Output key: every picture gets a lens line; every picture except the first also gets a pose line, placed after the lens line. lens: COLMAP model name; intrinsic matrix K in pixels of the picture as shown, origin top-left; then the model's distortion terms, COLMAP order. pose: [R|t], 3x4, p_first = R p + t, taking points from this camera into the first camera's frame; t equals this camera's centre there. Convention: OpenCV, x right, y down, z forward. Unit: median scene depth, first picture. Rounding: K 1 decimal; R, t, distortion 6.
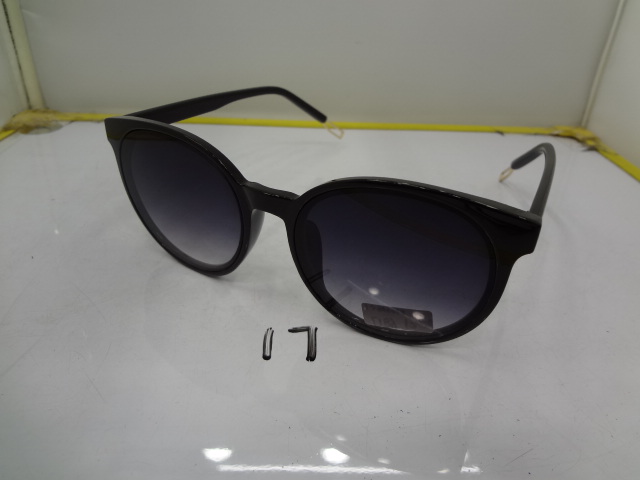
lens RADIAL K [[482.9, 0, 320.0], [0, 482.9, 240.0], [0, 0, 1]] dist [0.001021, -0.016082]
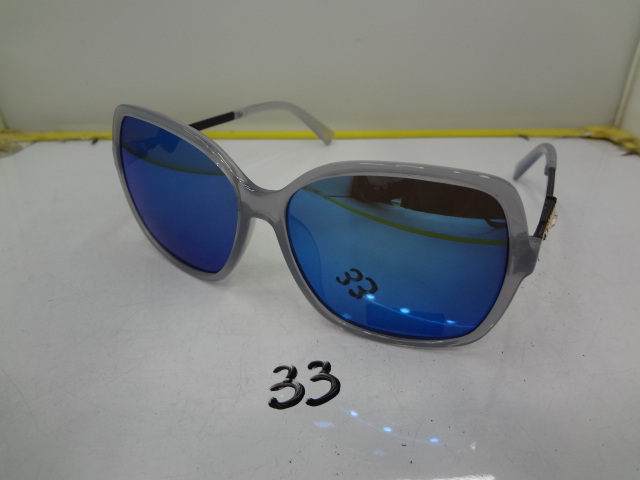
lens RADIAL K [[482.9, 0, 320.0], [0, 482.9, 240.0], [0, 0, 1]] dist [0.001021, -0.016082]
pose [[0.999368, -0.035379, -0.003480, 0.000069], [0.035387, 0.999371, 0.002351, -0.053301], [0.003394, -0.002472, 0.999991, 0.130273]]
